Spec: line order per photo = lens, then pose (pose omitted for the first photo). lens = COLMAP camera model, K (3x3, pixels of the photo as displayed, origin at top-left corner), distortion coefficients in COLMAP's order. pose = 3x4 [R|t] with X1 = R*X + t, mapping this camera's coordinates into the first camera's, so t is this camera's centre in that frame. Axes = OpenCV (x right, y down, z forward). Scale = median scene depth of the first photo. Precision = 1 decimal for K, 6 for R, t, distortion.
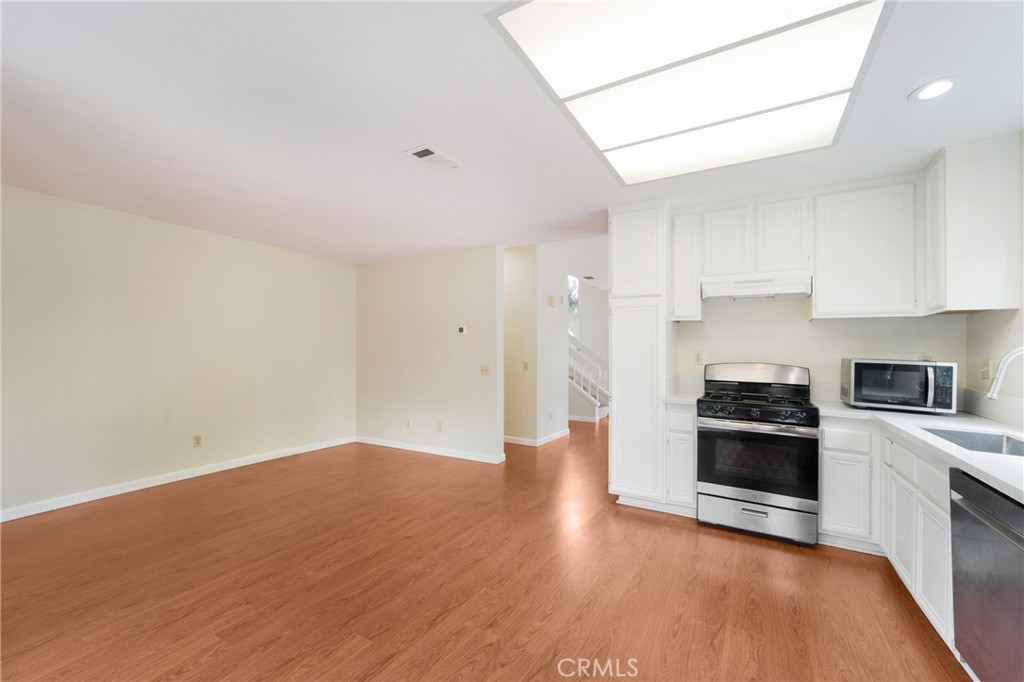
lens RADIAL K [[422.6, 0, 508.2], [0, 422.6, 345.3], [0, 0, 1]] dist [0.002217, 0.000243]
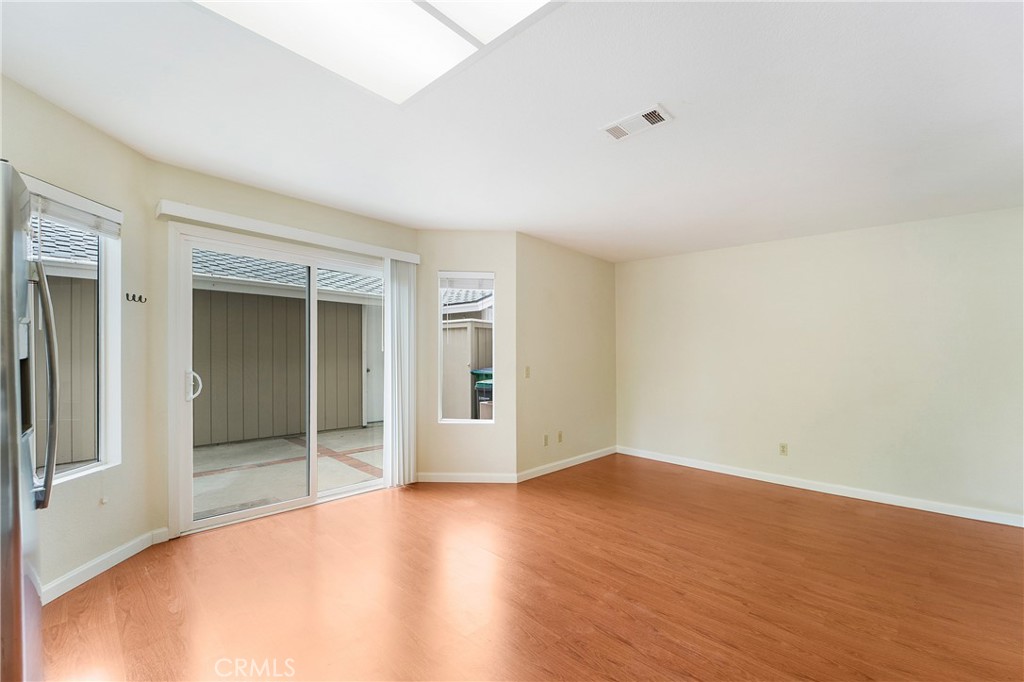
lens RADIAL K [[422.6, 0, 472.1], [0, 422.6, 359.5], [0, 0, 1]] dist [0.002217, 0.000243]
pose [[-0.285886, 0.010120, -0.958210, 0.632652], [-0.000057, 0.999944, 0.010578, 0.004032], [0.958264, 0.003079, -0.285869, 0.843593]]
